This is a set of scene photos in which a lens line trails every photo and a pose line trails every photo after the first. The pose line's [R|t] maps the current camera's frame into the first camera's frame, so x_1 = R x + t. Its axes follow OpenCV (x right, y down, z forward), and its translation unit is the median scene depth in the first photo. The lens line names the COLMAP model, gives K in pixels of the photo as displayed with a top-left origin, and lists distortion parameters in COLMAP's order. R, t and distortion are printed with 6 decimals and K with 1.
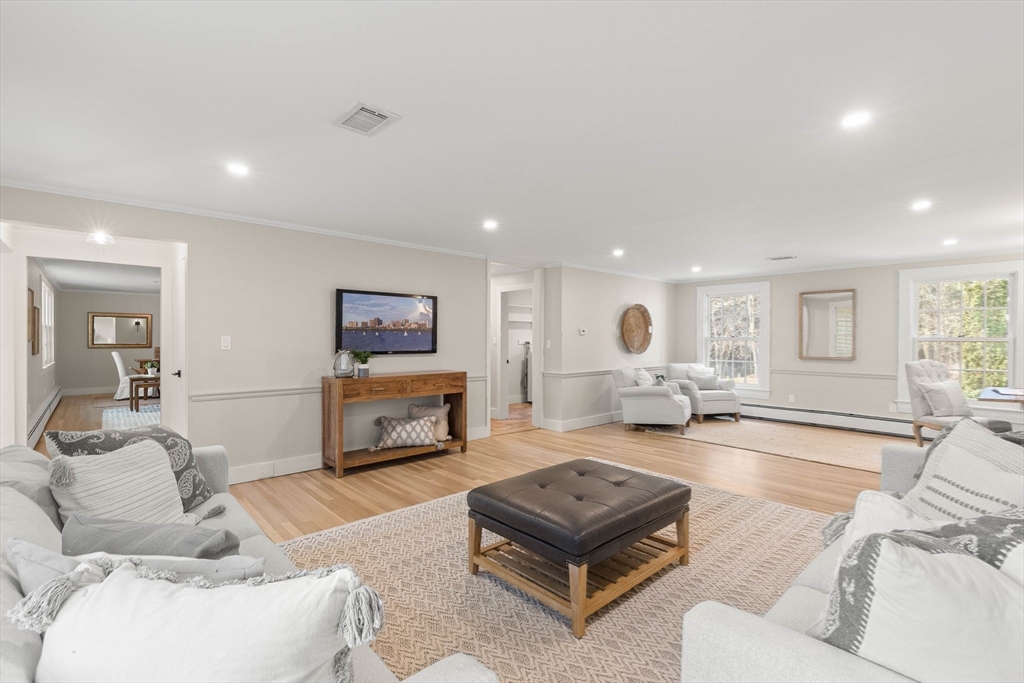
lens RADIAL K [[458.5, 0, 516.4], [0, 458.5, 340.9], [0, 0, 1]] dist [0.002278, 0.000227]
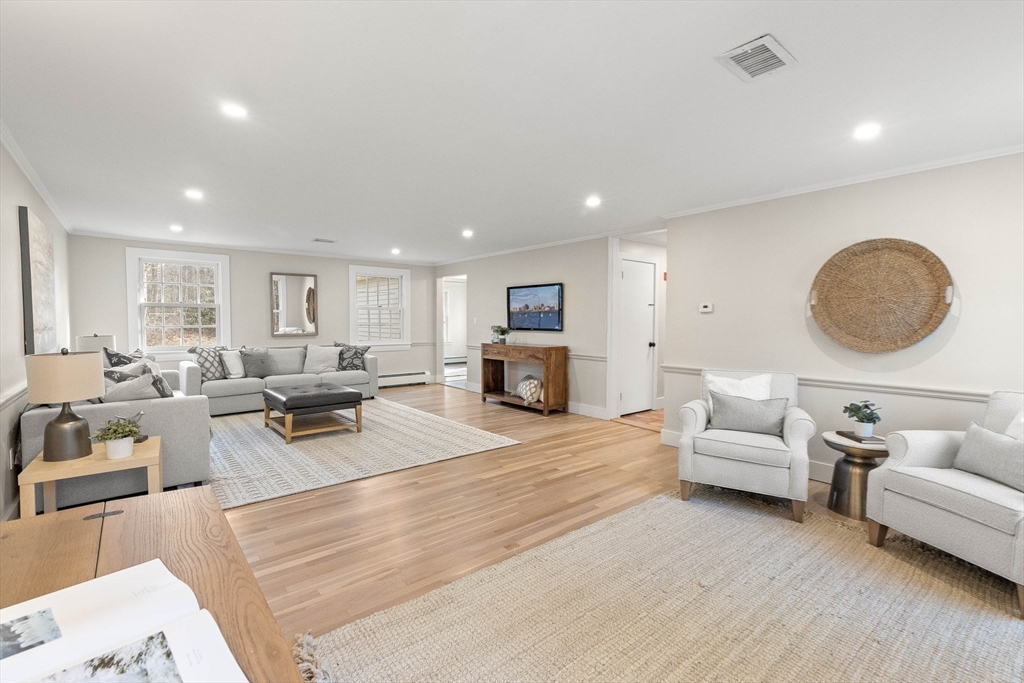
lens RADIAL K [[458.5, 0, 516.4], [0, 458.5, 340.9], [0, 0, 1]] dist [0.002278, 0.000227]
pose [[-0.054637, 0.040682, -0.997677, 1.044871], [-0.008772, 0.999112, 0.041221, 0.004291], [0.998468, 0.011004, -0.054232, 0.986356]]
